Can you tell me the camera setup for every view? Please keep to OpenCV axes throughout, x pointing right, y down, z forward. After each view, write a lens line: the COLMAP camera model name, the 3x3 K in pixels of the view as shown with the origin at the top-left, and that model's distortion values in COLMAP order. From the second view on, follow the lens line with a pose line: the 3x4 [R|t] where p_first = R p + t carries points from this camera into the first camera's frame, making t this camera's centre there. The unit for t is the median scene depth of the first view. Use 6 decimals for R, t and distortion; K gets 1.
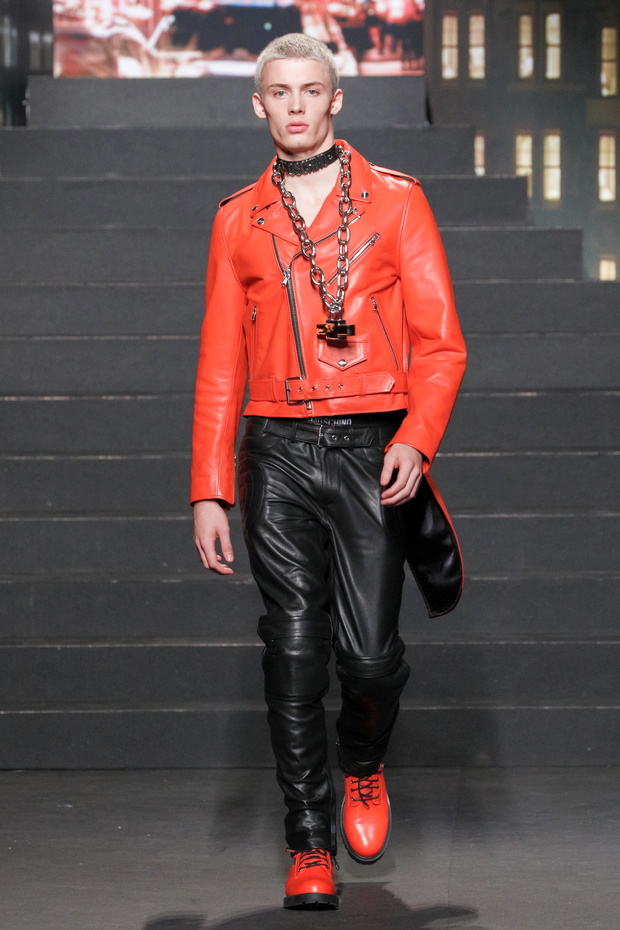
lens RADIAL K [[6395.4, 0, 310.1], [0, 6395.4, 594.1], [0, 0, 1]] dist [0.031826, 2.811775]
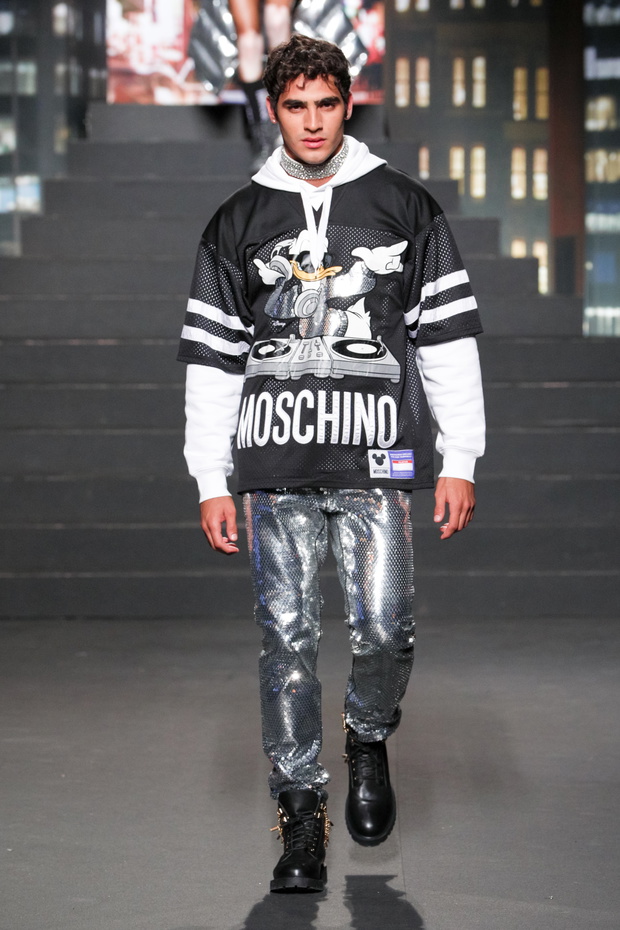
lens RADIAL K [[5664.8, 0, 310.7], [0, 5664.8, 465.5], [0, 0, 1]] dist [-0.094279, -3.868891]
pose [[0.999969, 0.006148, 0.005012, -0.002924], [-0.006147, 0.999981, -0.000212, -0.004579], [-0.005014, 0.000182, 0.999987, -0.190965]]
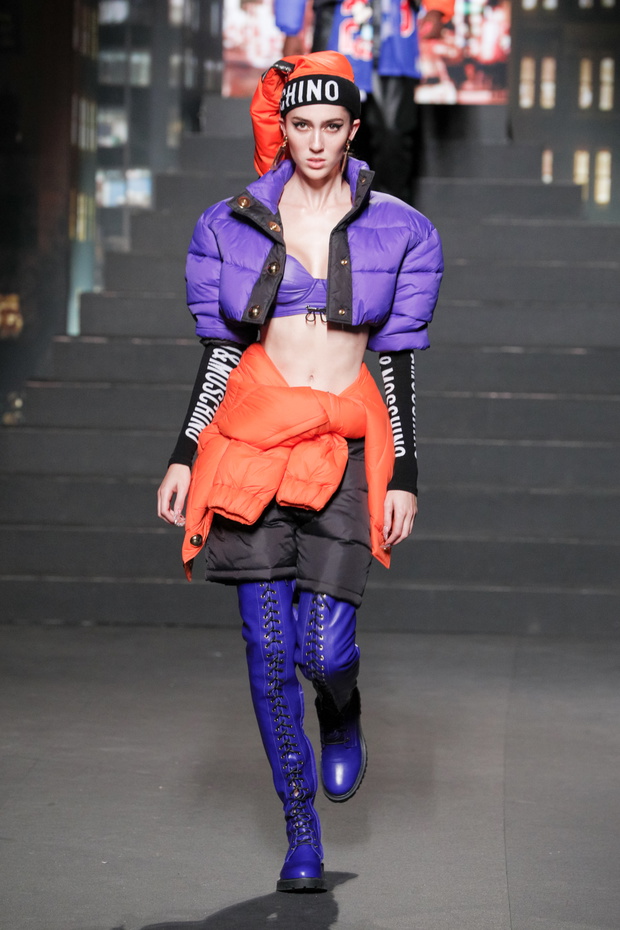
lens RADIAL K [[6390.3, 0, 308.9], [0, 6390.3, 464.2], [0, 0, 1]] dist [0.091101, -33.567387]
pose [[0.999388, 0.032155, -0.013806, -0.002192], [-0.032166, 0.999482, -0.000592, -0.005579], [0.013779, 0.001035, 0.999905, -0.303595]]
